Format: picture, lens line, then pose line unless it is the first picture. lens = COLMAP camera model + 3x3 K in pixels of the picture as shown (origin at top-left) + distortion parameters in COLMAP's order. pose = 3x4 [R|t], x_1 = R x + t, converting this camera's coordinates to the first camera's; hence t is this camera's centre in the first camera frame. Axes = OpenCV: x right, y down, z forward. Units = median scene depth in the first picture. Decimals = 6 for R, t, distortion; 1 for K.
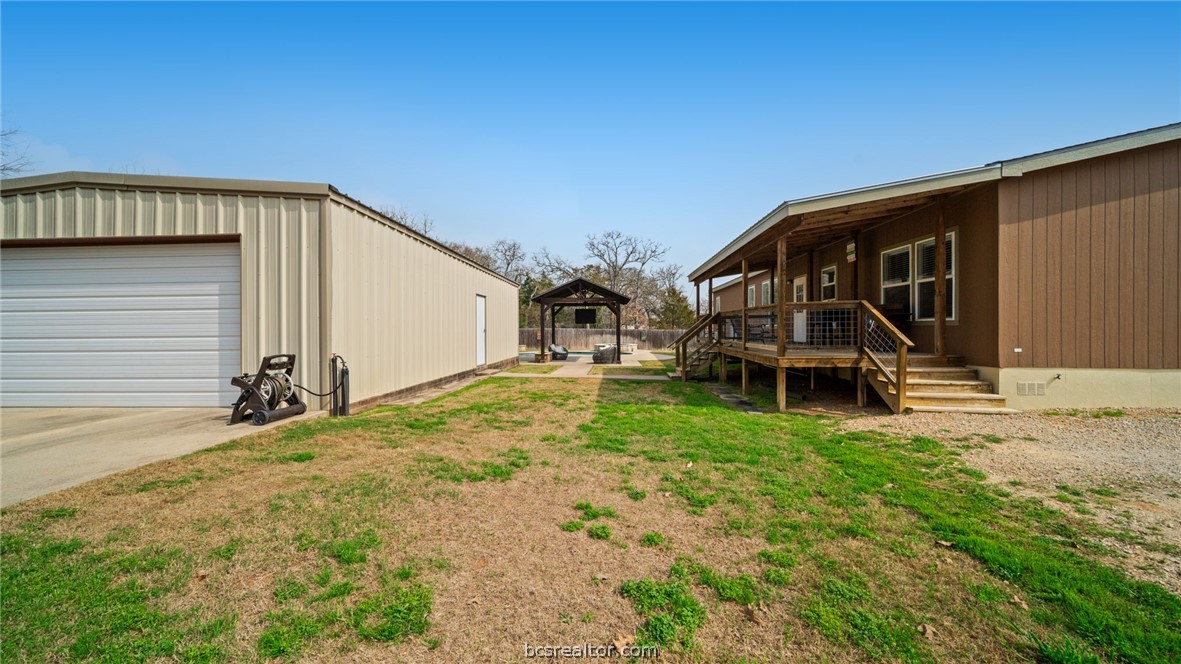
lens RADIAL K [[423.1, 0, 590.8], [0, 423.1, 329.1], [0, 0, 1]] dist [0.001927, -0.000367]
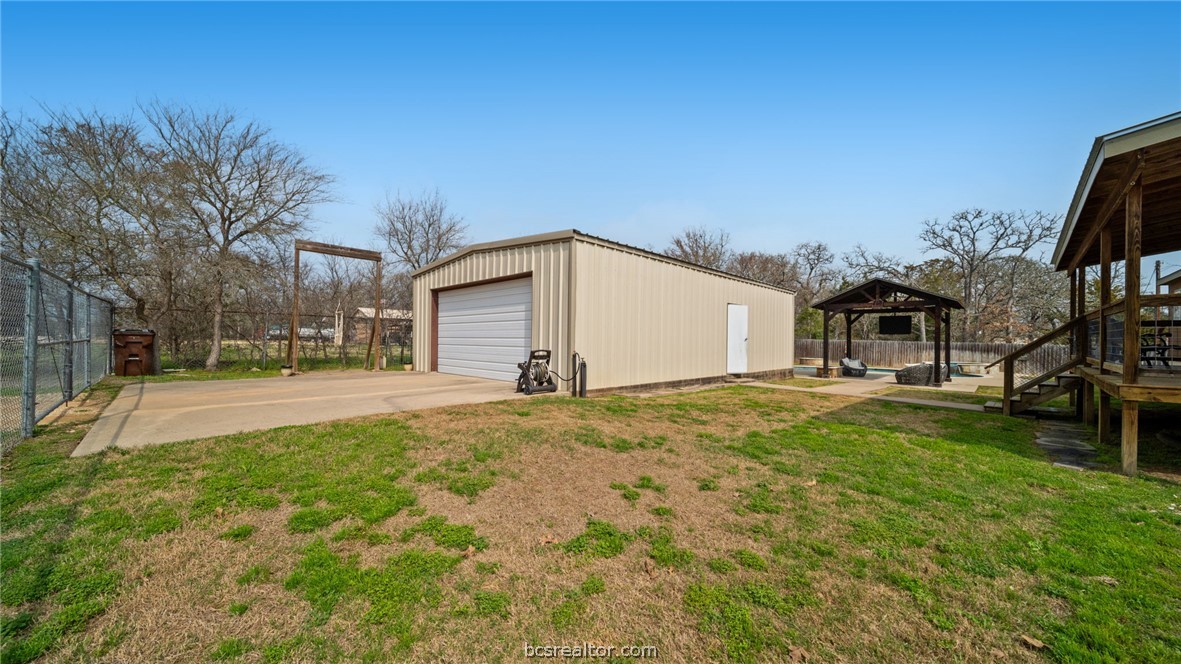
lens RADIAL K [[423.1, 0, 580.0], [0, 423.1, 338.0], [0, 0, 1]] dist [0.001927, -0.000367]
pose [[0.731844, 0.012463, -0.681358, 0.340656], [-0.016615, 0.999862, 0.000443, 0.013872], [0.681270, 0.010997, 0.731950, 0.001718]]
